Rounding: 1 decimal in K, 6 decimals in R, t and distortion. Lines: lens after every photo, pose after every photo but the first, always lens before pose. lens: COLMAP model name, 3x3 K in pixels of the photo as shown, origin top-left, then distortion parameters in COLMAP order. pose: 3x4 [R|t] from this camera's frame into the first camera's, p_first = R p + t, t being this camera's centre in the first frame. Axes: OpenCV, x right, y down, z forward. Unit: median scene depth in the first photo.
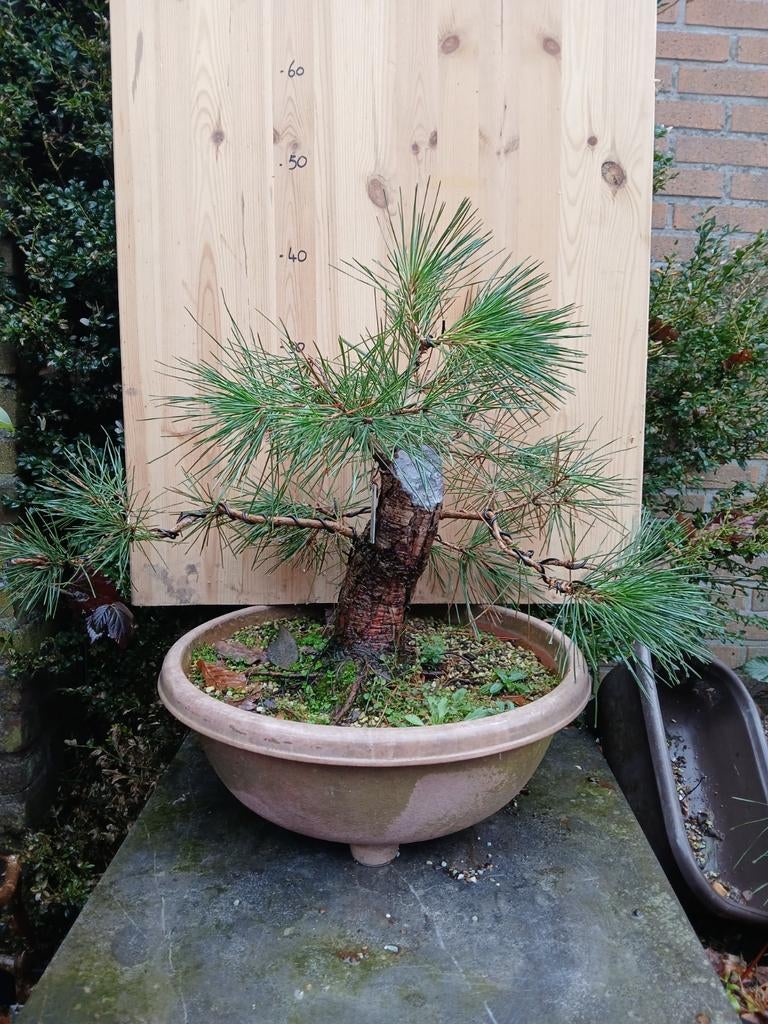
lens RADIAL K [[869.8, 0, 384.0], [0, 869.8, 512.0], [0, 0, 1]] dist [-0.015792, -0.010592]
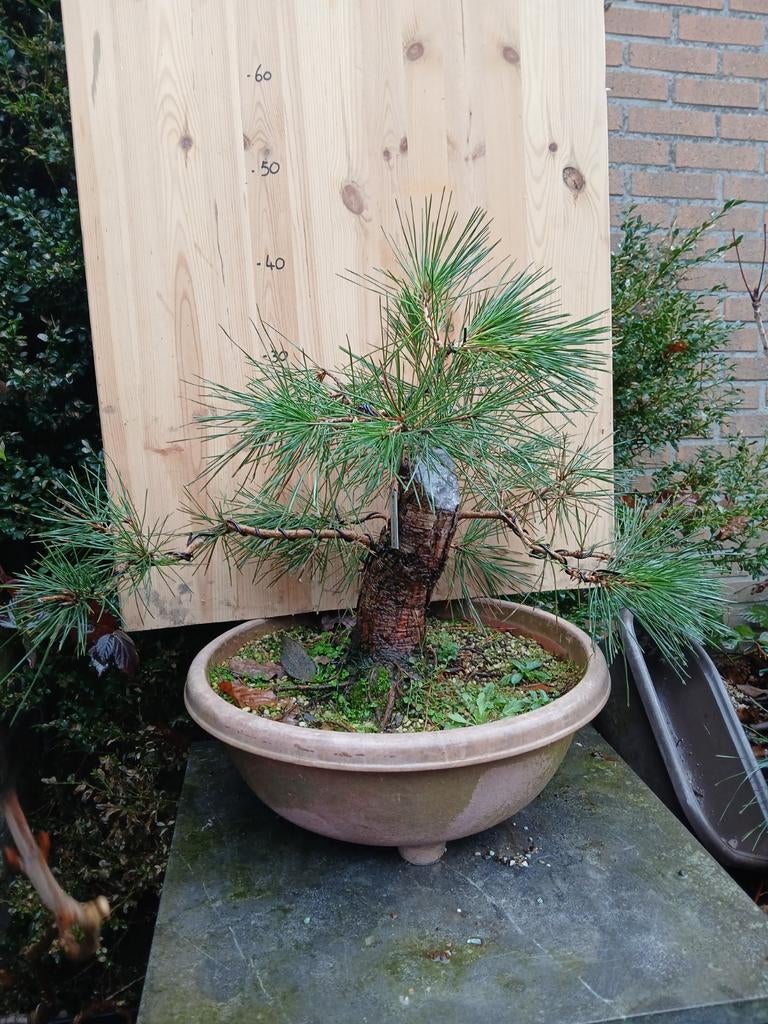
lens RADIAL K [[869.8, 0, 384.0], [0, 869.8, 512.0], [0, 0, 1]] dist [-0.015792, -0.010592]
pose [[0.982504, -0.071329, 0.172039, -0.172667], [0.069483, 0.997443, 0.016734, -0.021739], [-0.172793, -0.004488, 0.984948, 0.004787]]
